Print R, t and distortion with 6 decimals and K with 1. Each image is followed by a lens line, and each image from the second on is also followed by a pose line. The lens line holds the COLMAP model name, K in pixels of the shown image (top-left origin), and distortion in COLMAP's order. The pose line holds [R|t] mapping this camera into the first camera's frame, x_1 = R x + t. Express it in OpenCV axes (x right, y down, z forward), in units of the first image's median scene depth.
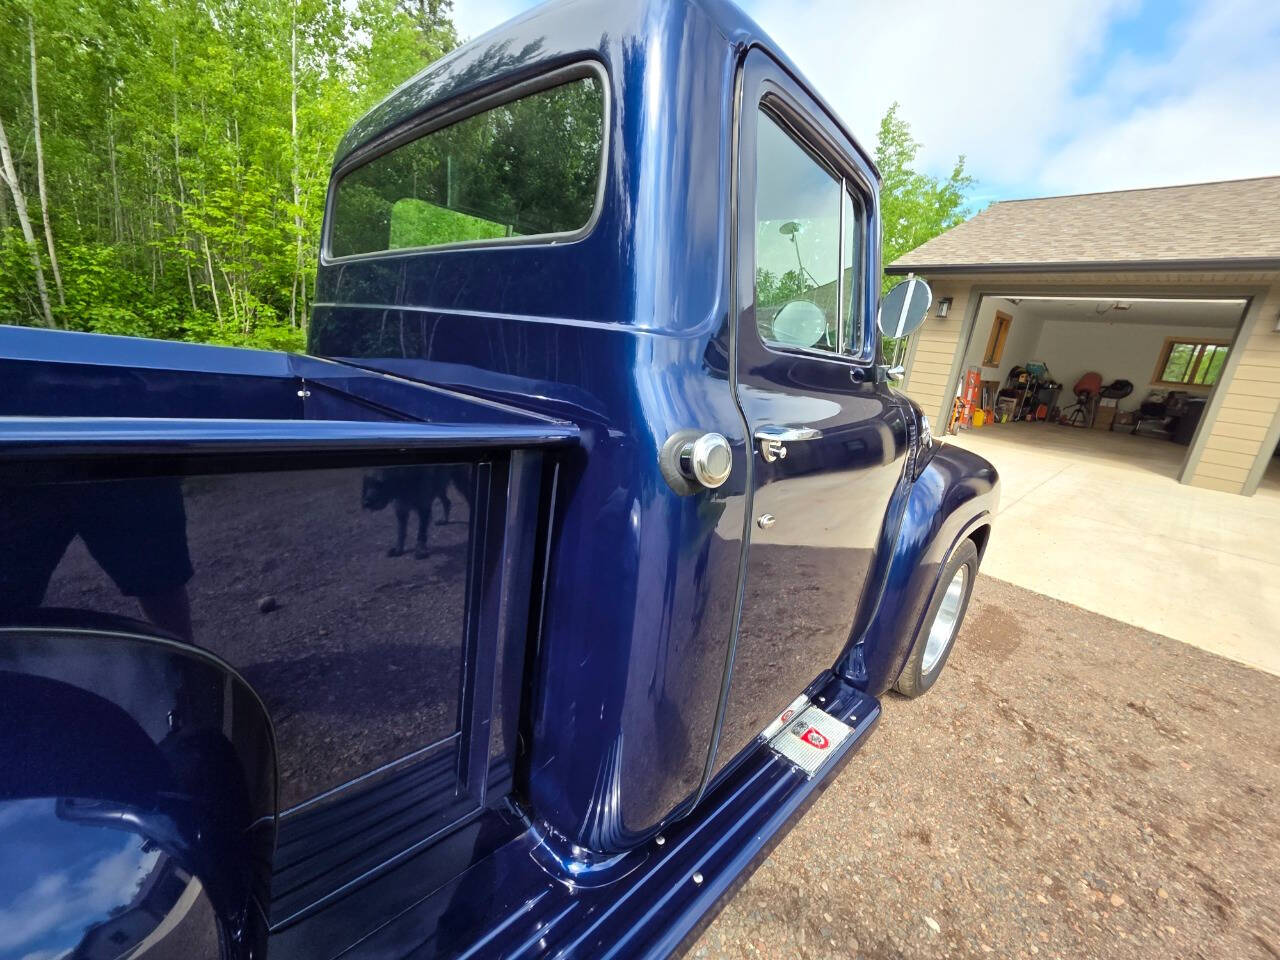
lens RADIAL K [[517.1, 0, 642.5], [0, 517.1, 483.8], [0, 0, 1]] dist [0.005984, -0.000645]
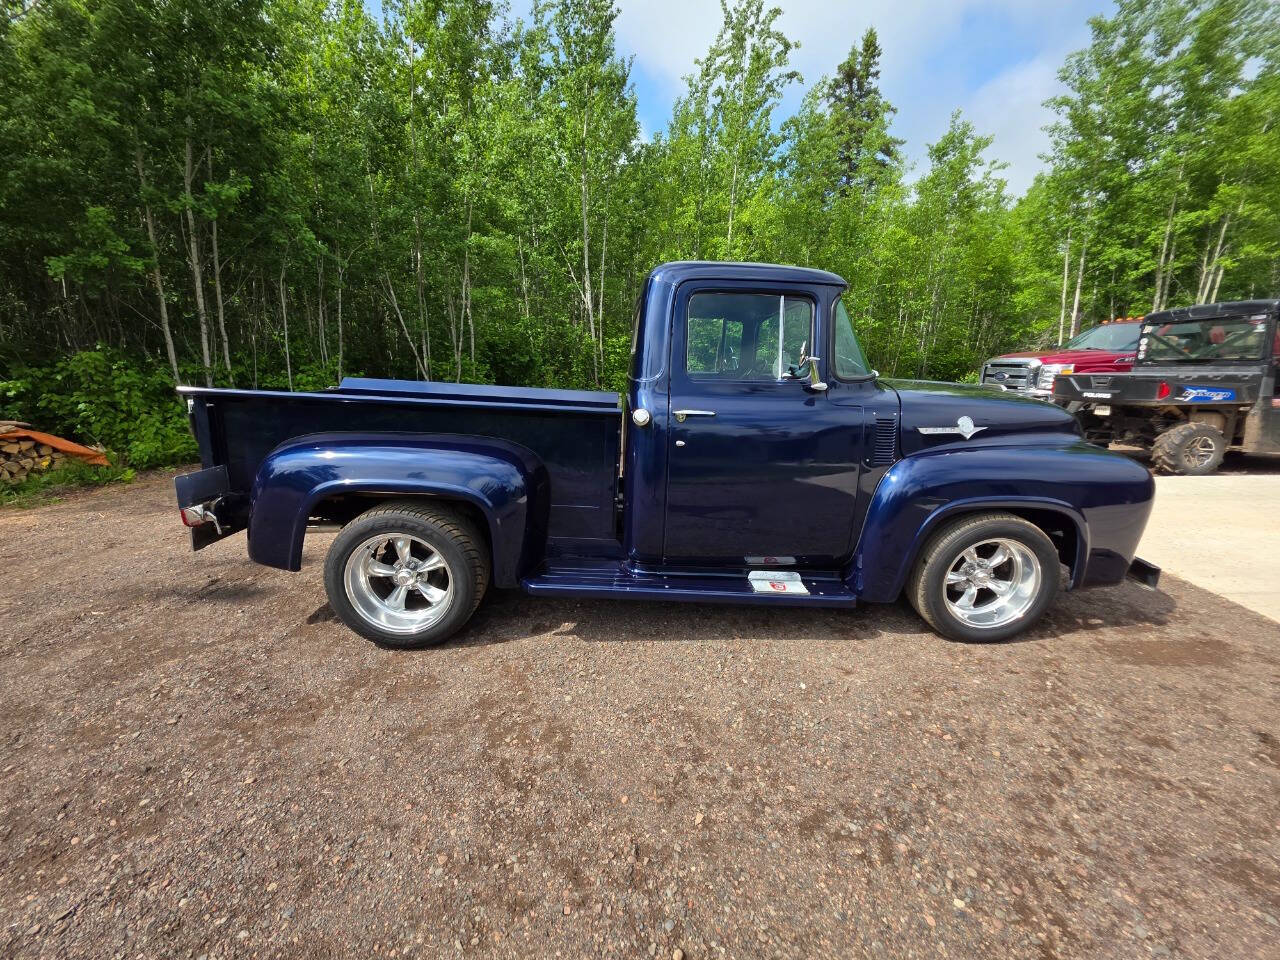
lens RADIAL K [[512.7, 0, 640.0], [0, 512.7, 480.0], [0, 0, 1]] dist [0.000503, 0.000539]
pose [[0.717111, 0.063931, -0.694020, 0.754072], [-0.112782, 0.993304, -0.025033, 0.135563], [0.687773, 0.096224, 0.719520, -0.411933]]
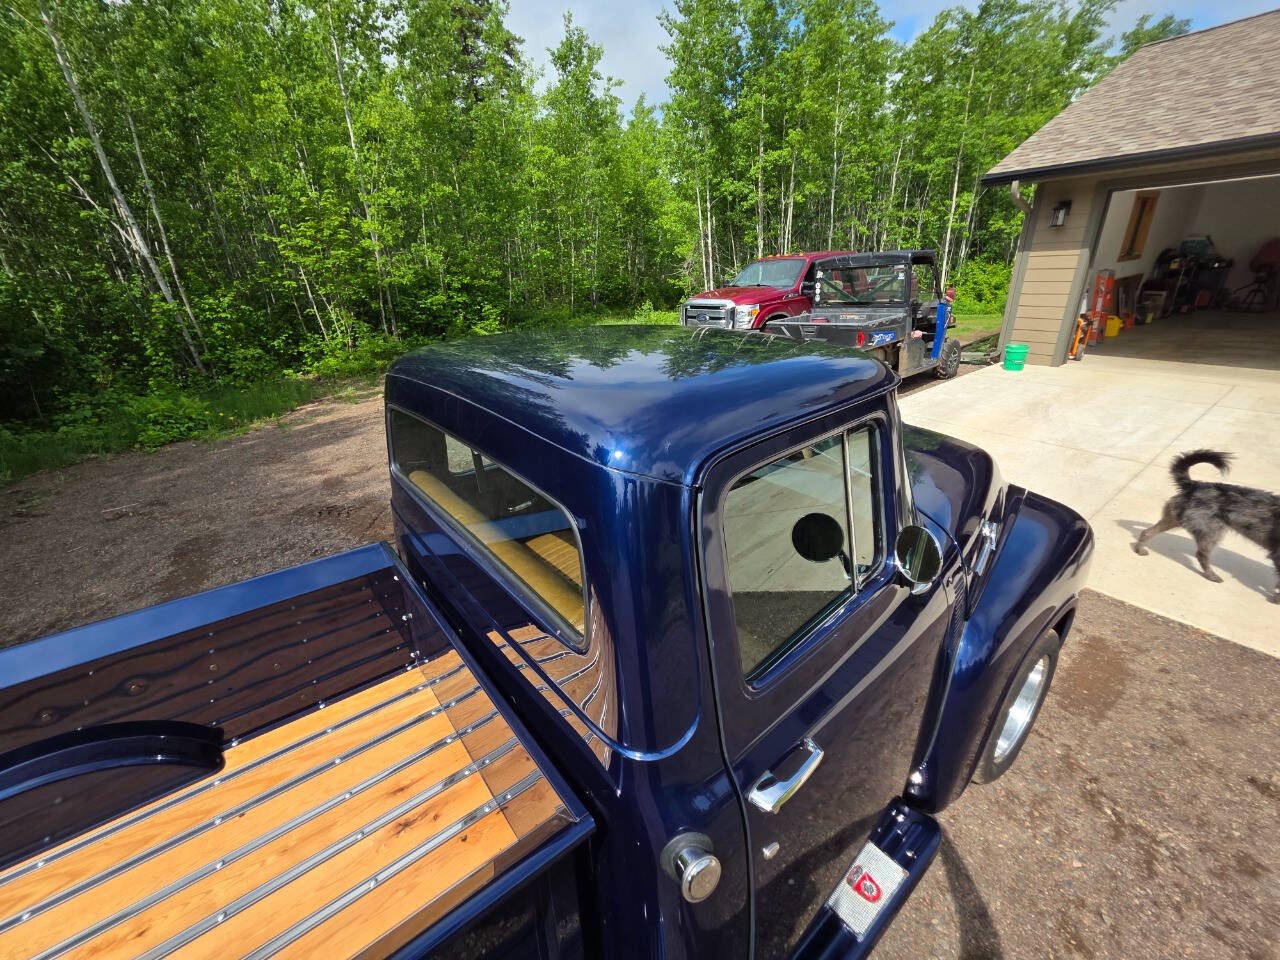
lens RADIAL K [[516.7, 0, 647.2], [0, 516.7, 484.4], [0, 0, 1]] dist [-0.002052, 0.004587]
pose [[0.978828, -0.098846, -0.179233, 0.099777], [0.121673, 0.985145, 0.121183, -0.336922], [0.164592, -0.140426, 0.976315, -0.013772]]
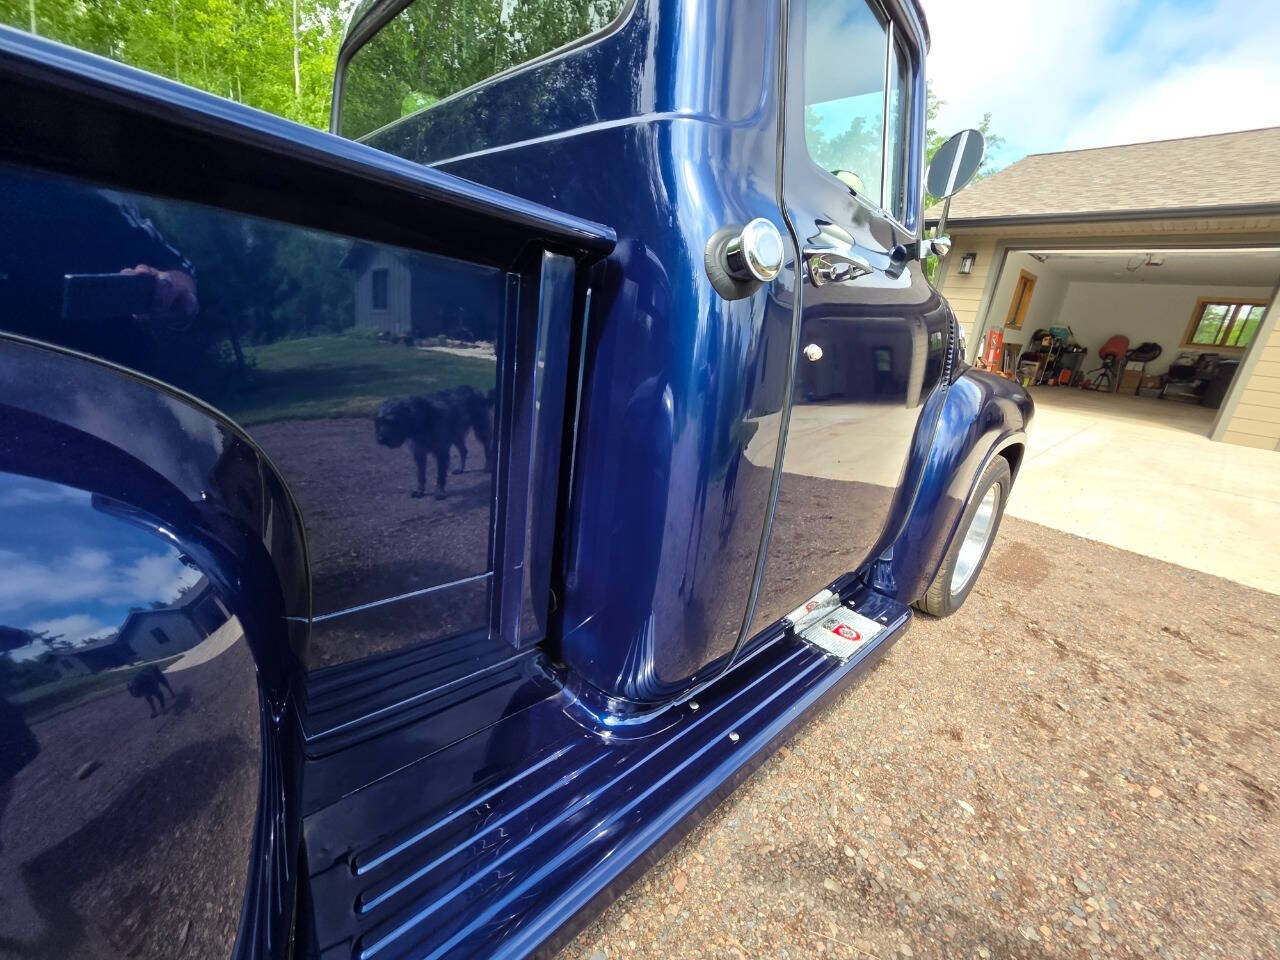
lens RADIAL K [[518.2, 0, 639.9], [0, 518.2, 484.6], [0, 0, 1]] dist [0.002755, 0.000222]
pose [[0.999745, -0.001649, -0.022525, -0.021685], [0.002656, 0.998996, 0.044731, 0.107363], [0.022428, -0.044779, 0.998745, 0.016680]]
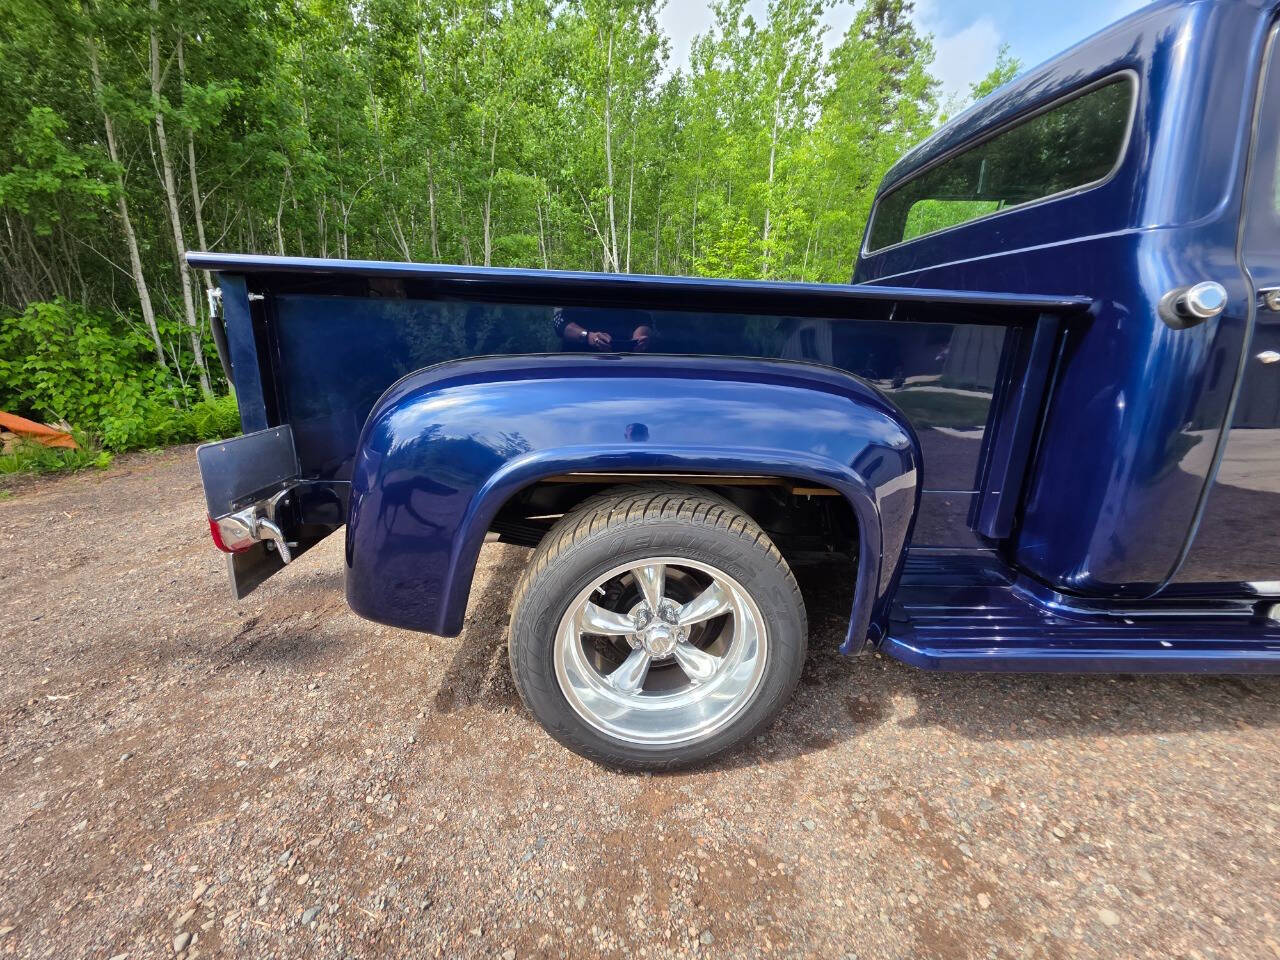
lens RADIAL K [[517.4, 0, 642.7], [0, 517.4, 479.0], [0, 0, 1]] dist [0.001634, -0.000227]
pose [[0.731530, 0.077575, -0.677382, -0.000290], [-0.092121, 0.995642, 0.014538, 0.191380], [0.675558, 0.051766, 0.735488, -0.385836]]
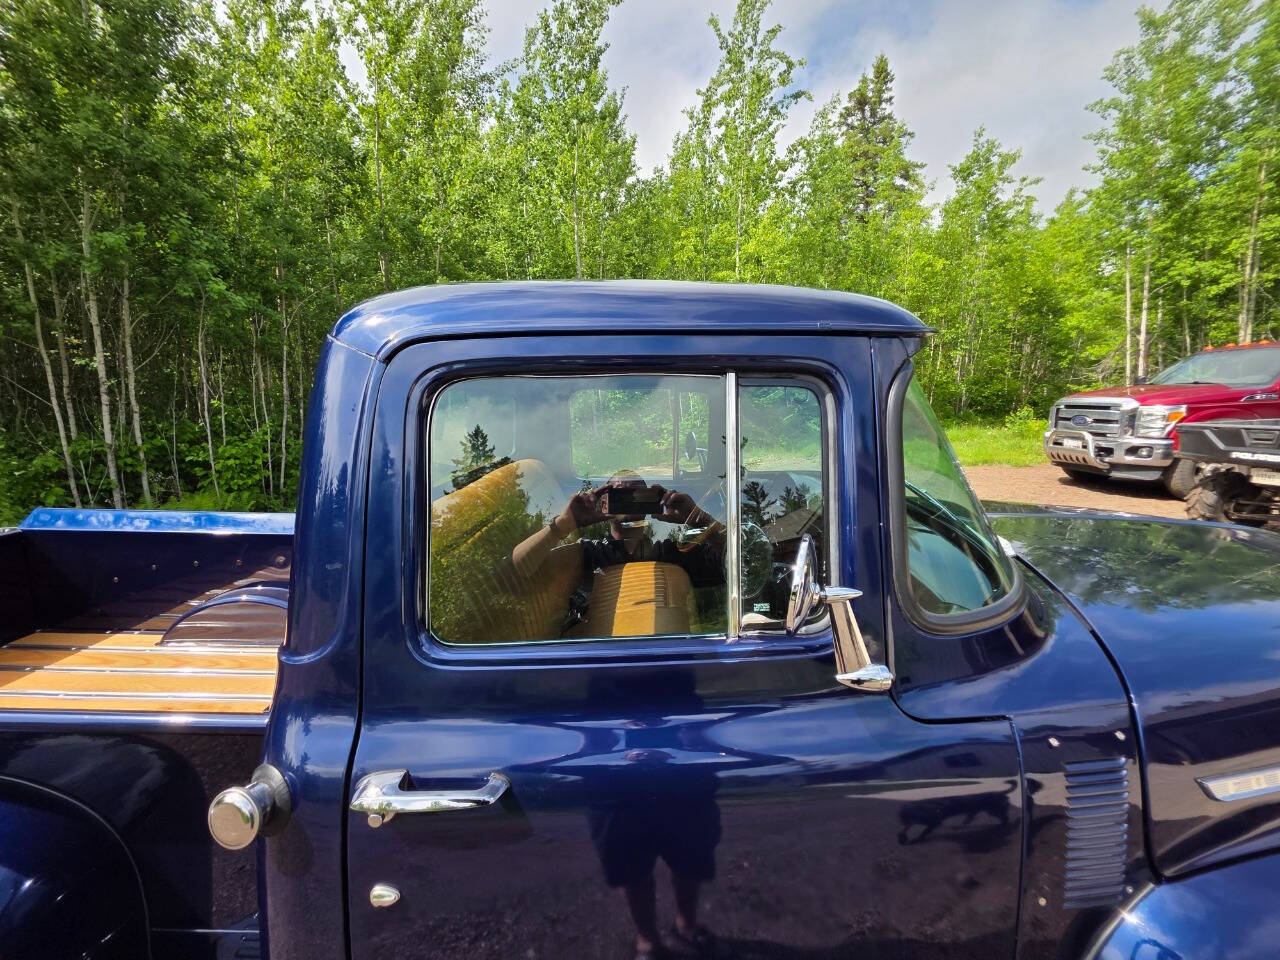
lens RADIAL K [[517.1, 0, 636.7], [0, 517.1, 475.2], [0, 0, 1]] dist [-0.000607, -0.000088]
pose [[0.678269, -0.009039, -0.734758, 0.412837], [-0.092513, 0.990917, -0.097591, -0.197058], [0.728967, 0.134168, 0.671272, 0.252927]]
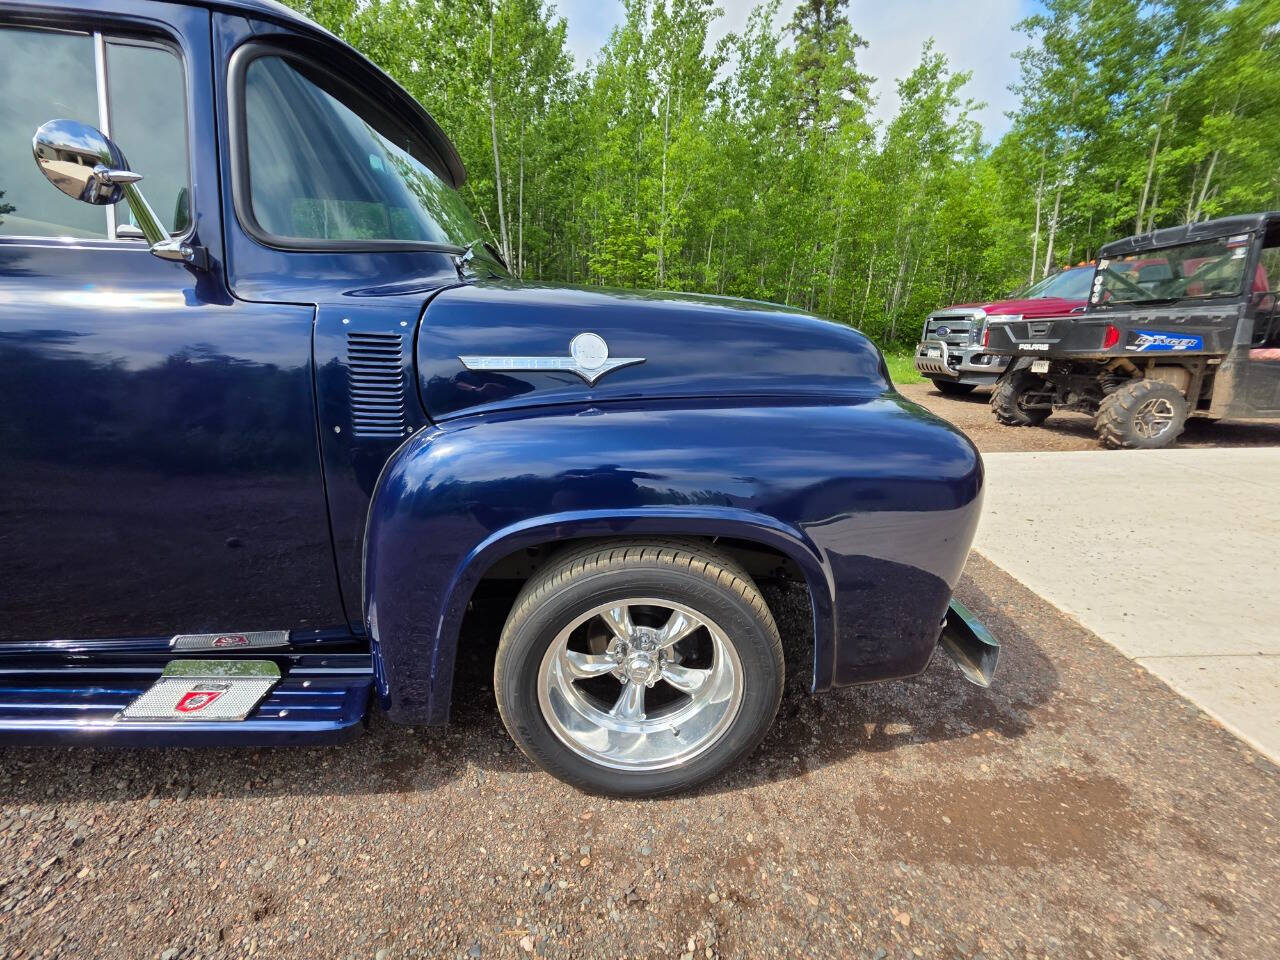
lens RADIAL K [[517.9, 0, 637.7], [0, 517.9, 480.1], [0, 0, 1]] dist [0.000046, 0.000062]
pose [[0.731181, 0.094877, -0.675554, 0.882224], [-0.106405, 0.994023, 0.024436, 0.018671], [0.673834, 0.054015, 0.736906, 0.526665]]
